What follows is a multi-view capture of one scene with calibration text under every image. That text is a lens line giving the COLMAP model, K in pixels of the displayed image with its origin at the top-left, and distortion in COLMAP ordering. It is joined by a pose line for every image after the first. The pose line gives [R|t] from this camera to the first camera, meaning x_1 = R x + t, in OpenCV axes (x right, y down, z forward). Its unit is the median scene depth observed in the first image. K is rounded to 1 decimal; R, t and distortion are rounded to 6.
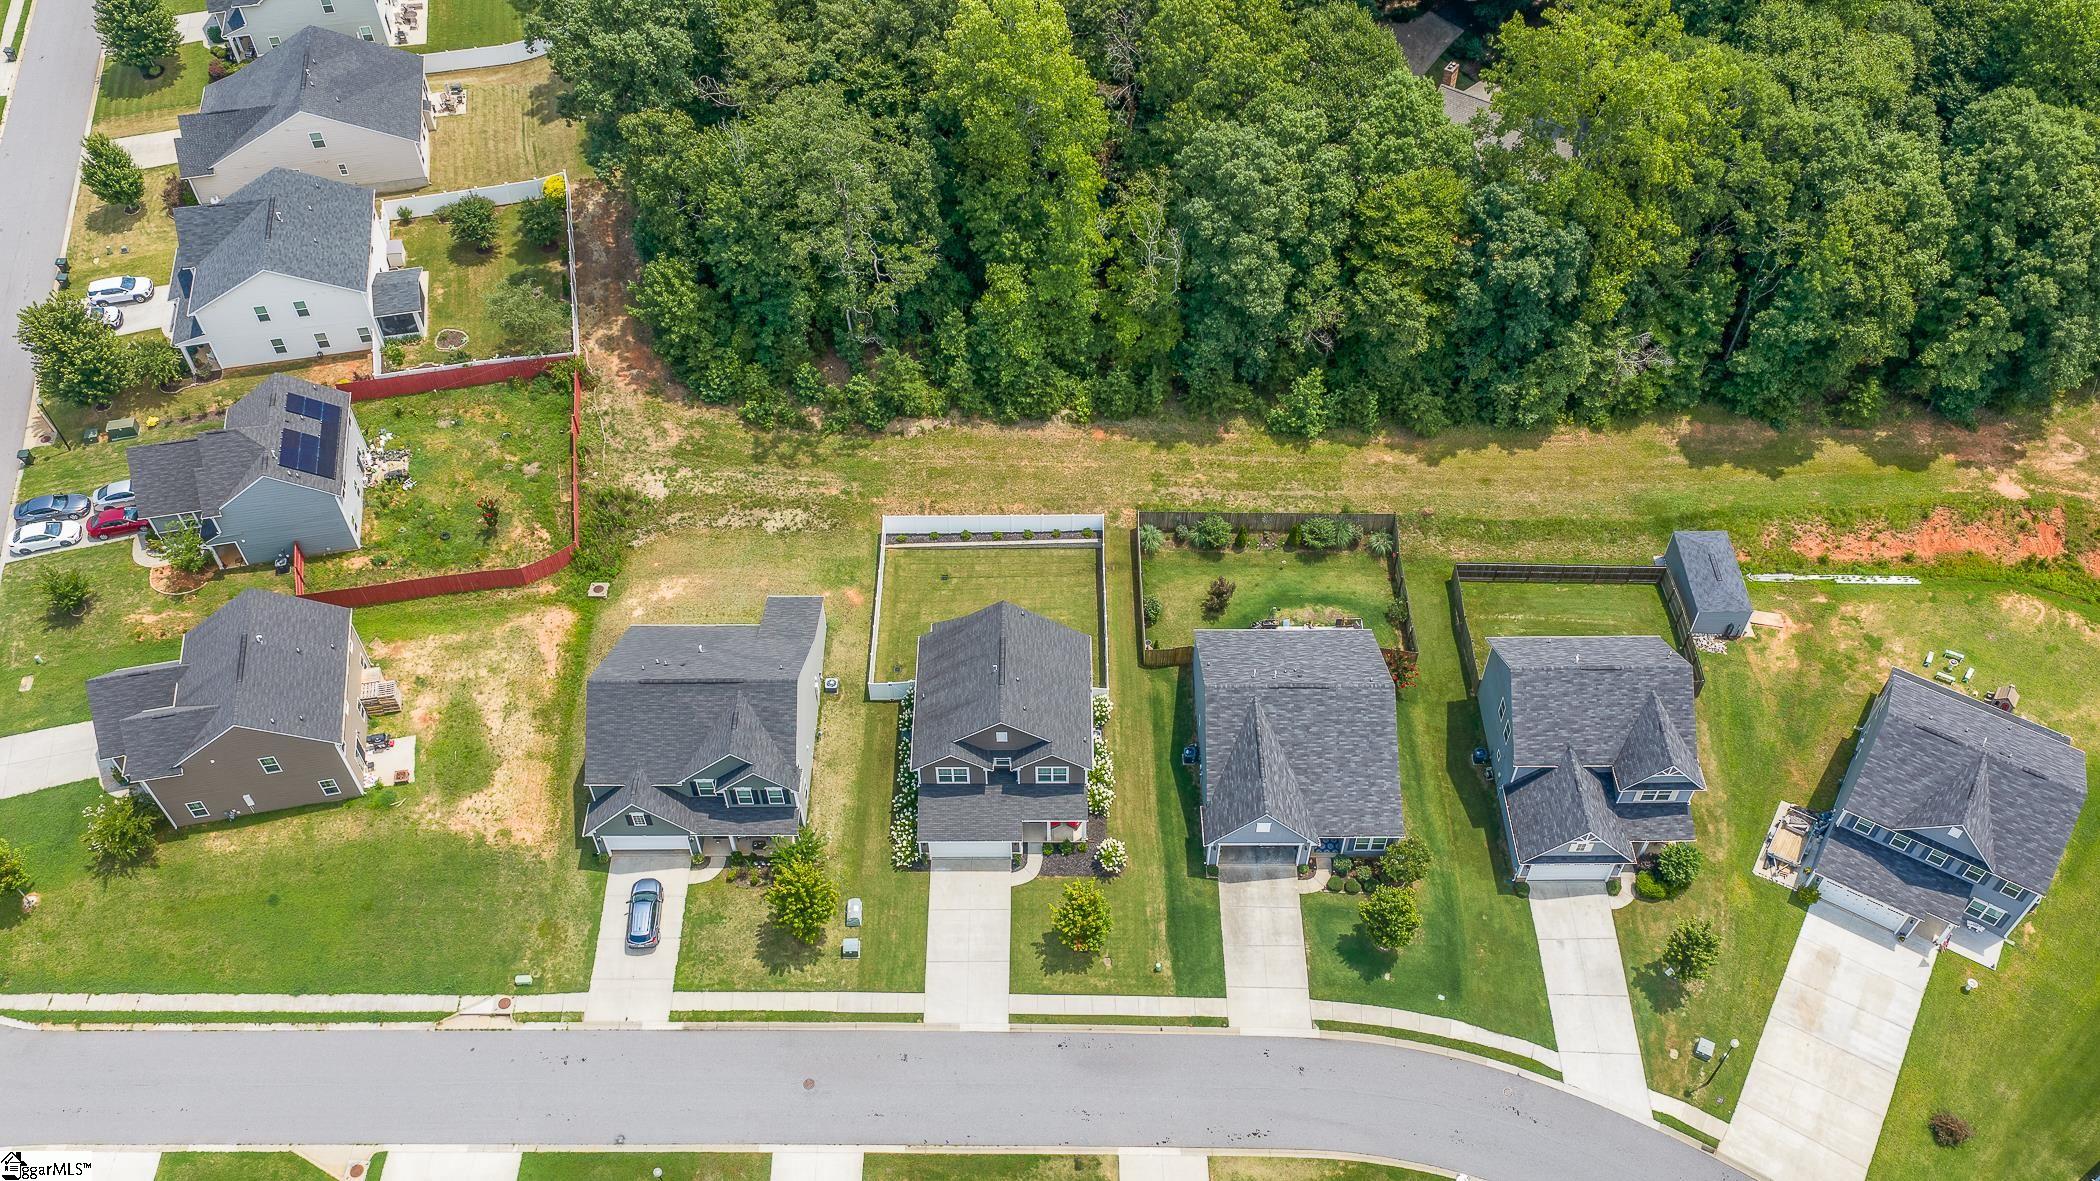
lens RADIAL K [[1734.9, 0, 1054.9], [0, 1734.9, 592.0], [0, 0, 1]] dist [0.029071, -0.059686]
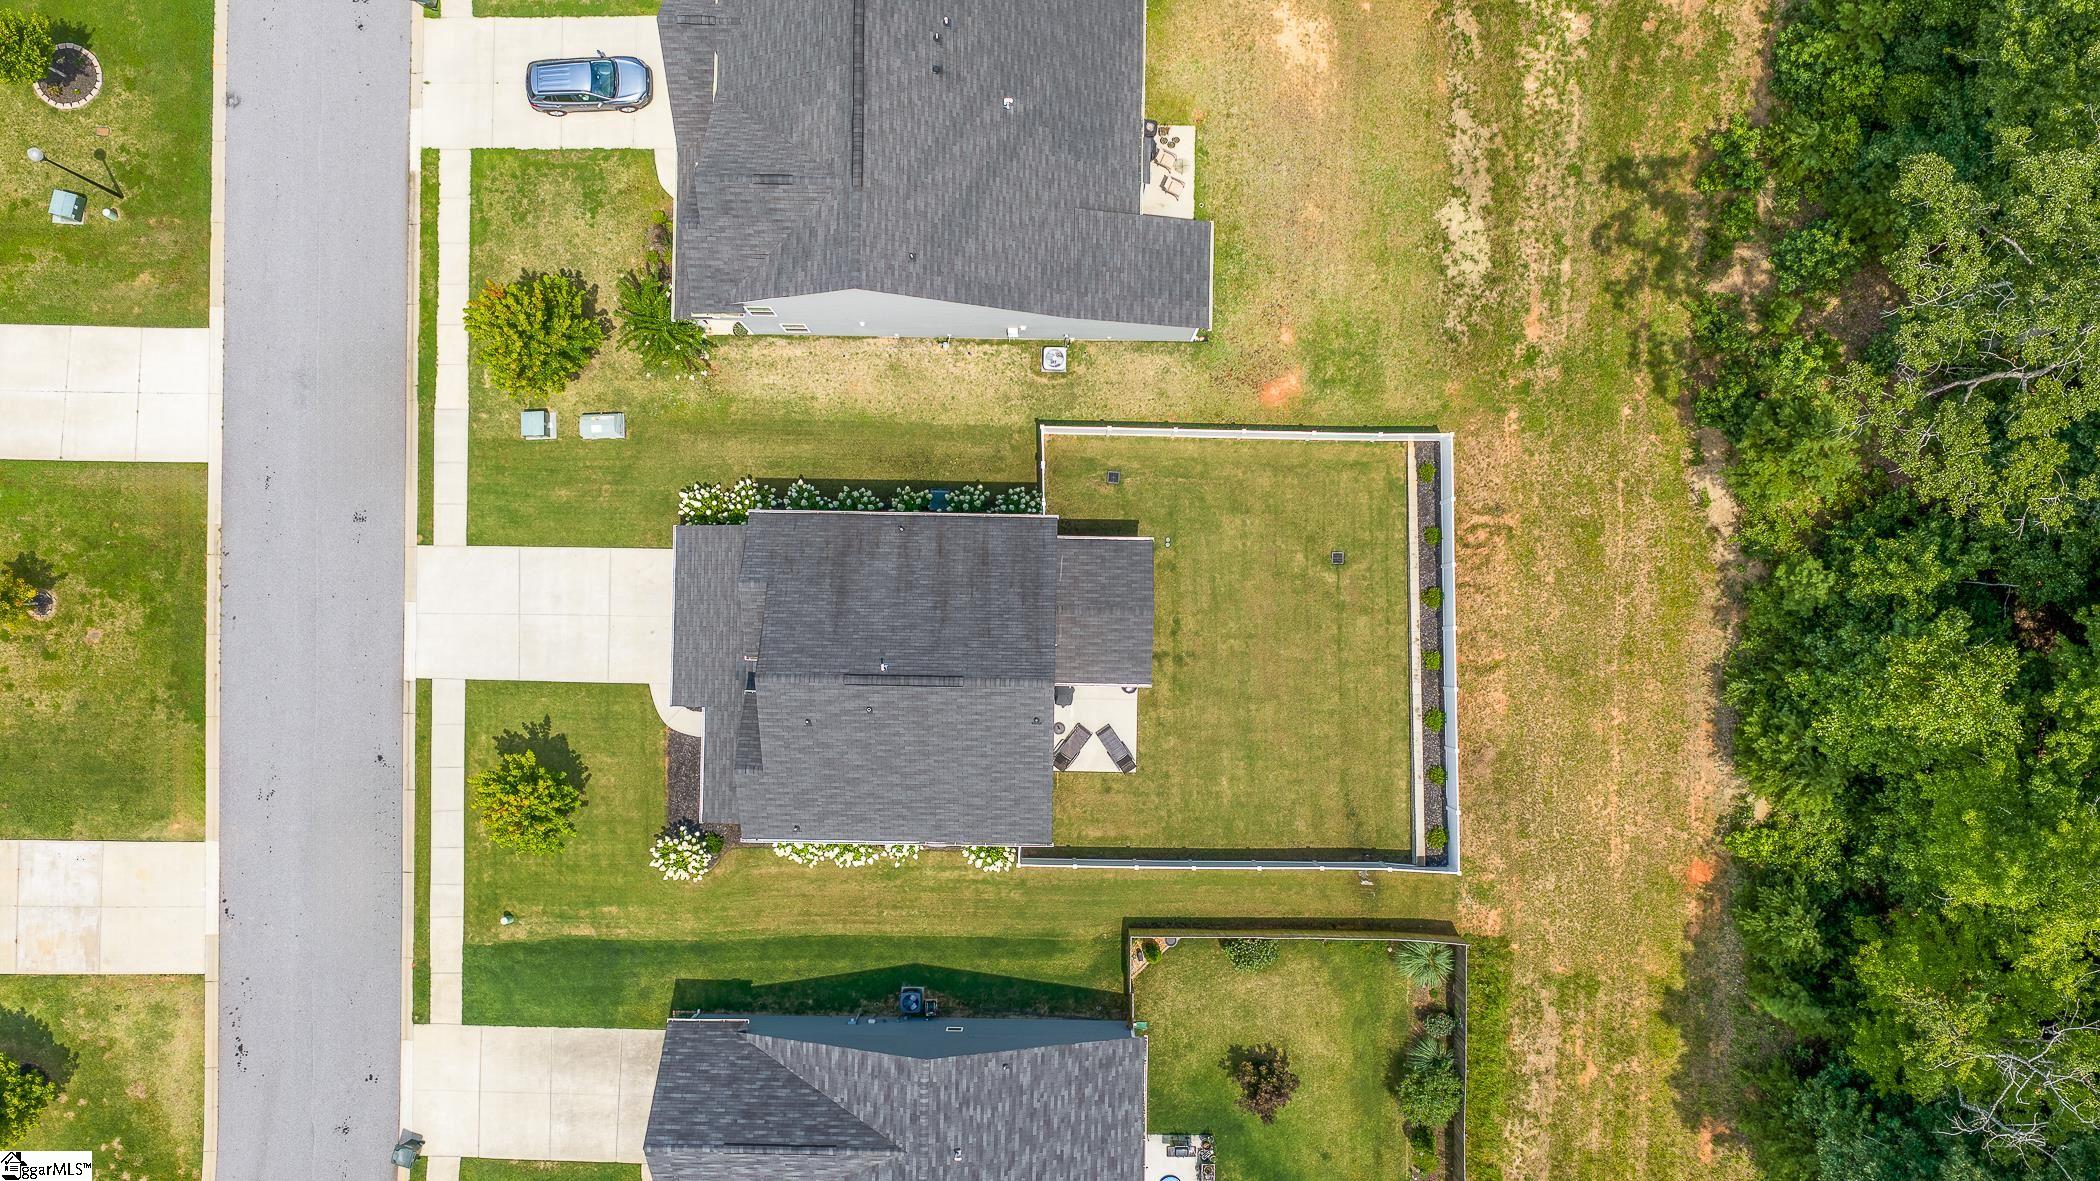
lens RADIAL K [[1734.9, 0, 1054.9], [0, 1734.9, 592.0], [0, 0, 1]] dist [0.029071, -0.059686]
pose [[-0.019337, 0.999453, -0.026828, -0.042825], [-0.761052, 0.002688, 0.648685, -0.321883], [0.648402, 0.032961, 0.760584, 0.622398]]
